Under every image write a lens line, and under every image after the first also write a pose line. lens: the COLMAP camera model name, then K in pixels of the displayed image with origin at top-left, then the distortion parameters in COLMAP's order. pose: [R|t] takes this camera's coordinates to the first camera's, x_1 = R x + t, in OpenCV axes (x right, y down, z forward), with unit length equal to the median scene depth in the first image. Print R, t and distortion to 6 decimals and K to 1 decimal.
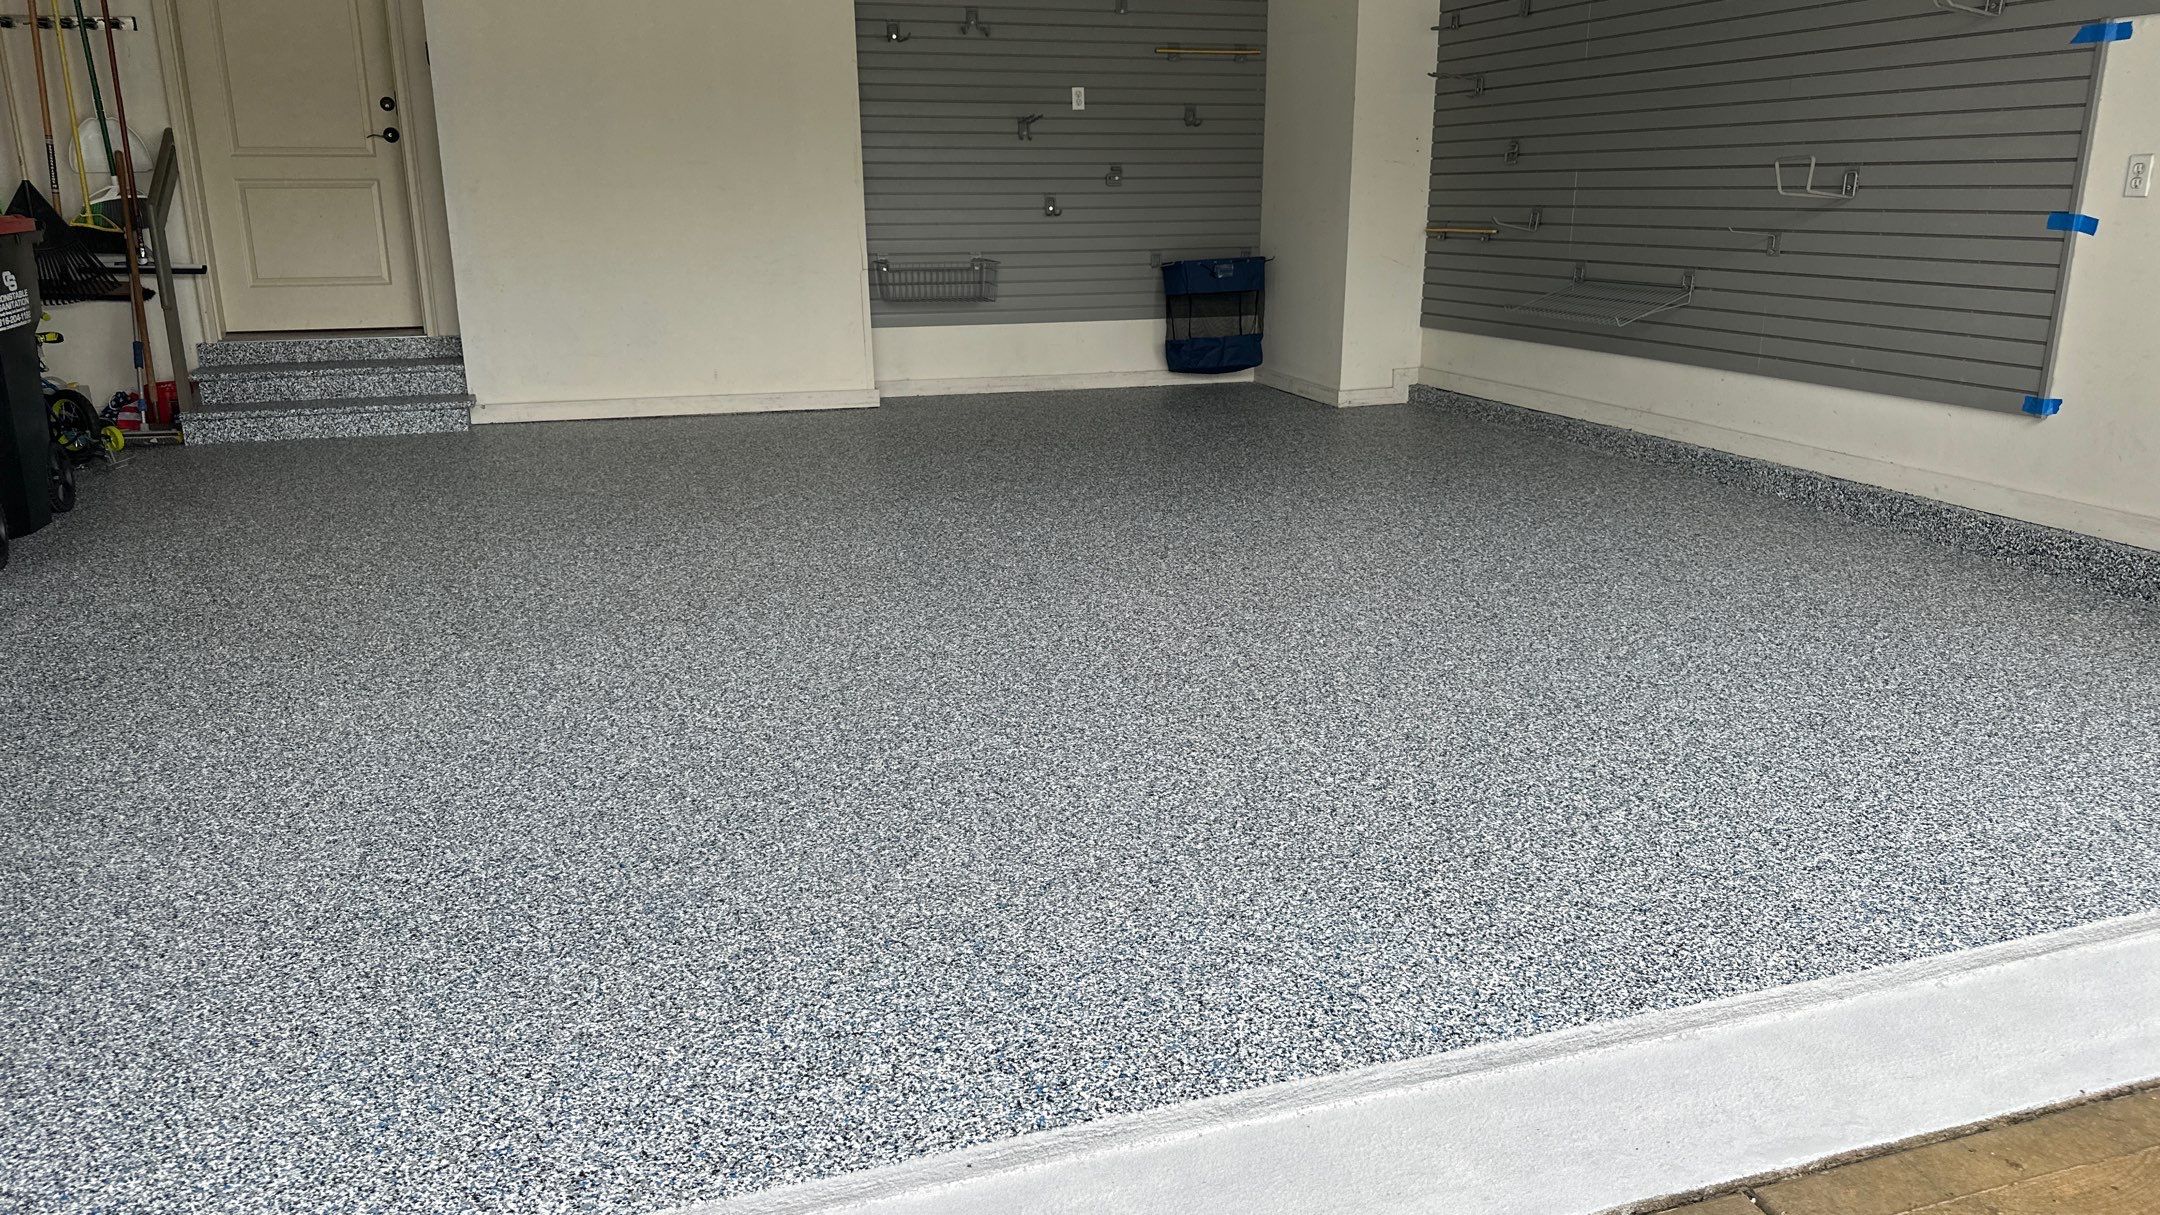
lens RADIAL K [[1507.9, 0, 1085.9], [0, 1507.9, 629.1], [0, 0, 1]] dist [0.088249, -0.135021]
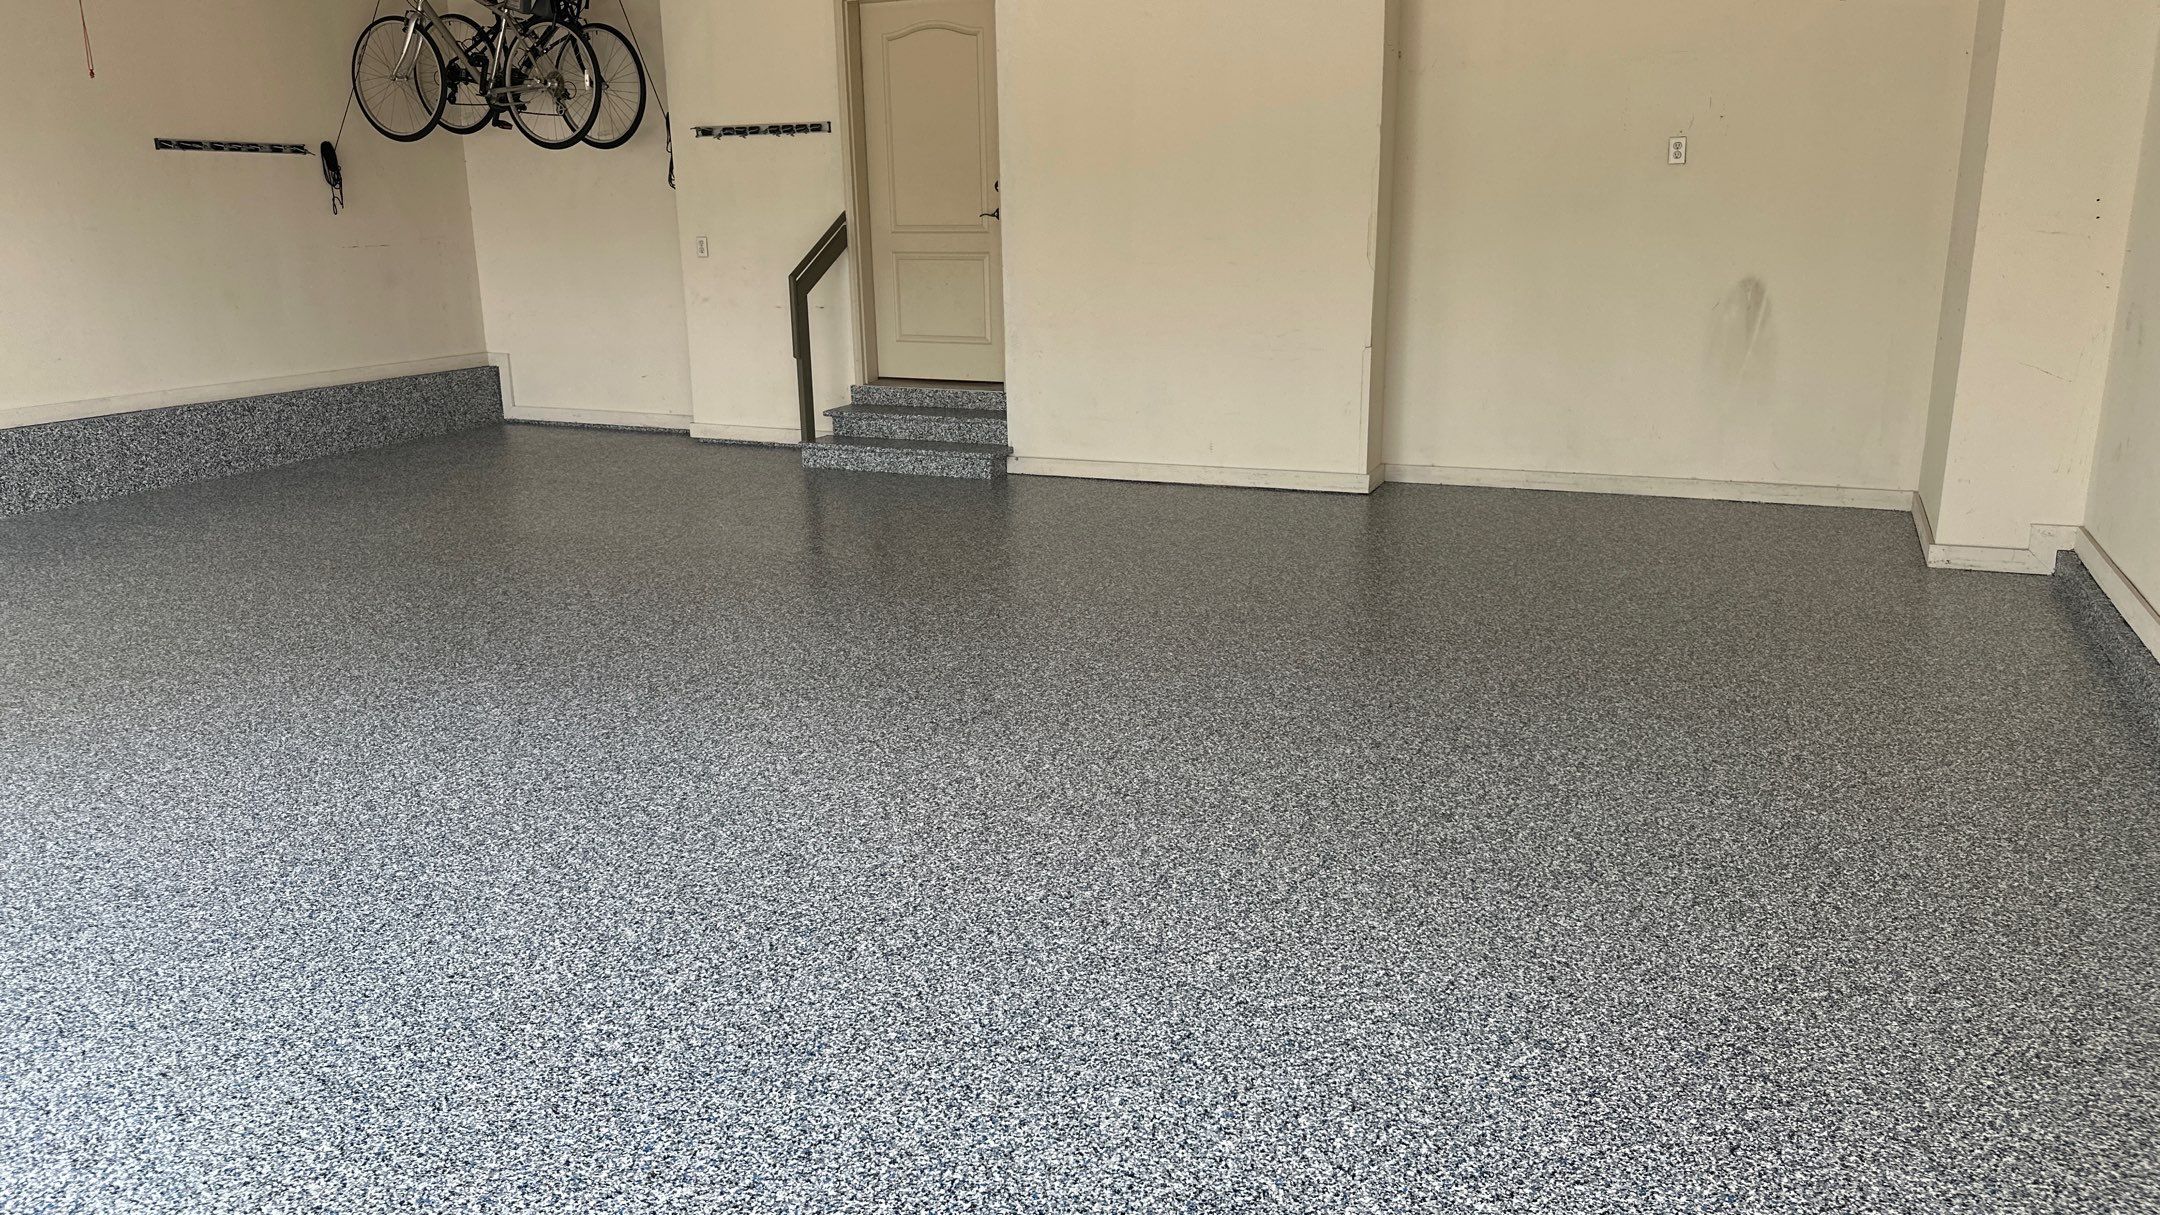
lens RADIAL K [[1507.9, 0, 1079.0], [0, 1507.9, 618.3], [0, 0, 1]] dist [0.088249, -0.135021]
pose [[0.731222, 0.168525, -0.660995, 0.491510], [-0.178397, 0.982522, 0.053150, -0.123524], [0.658399, 0.079055, 0.748506, 0.272651]]
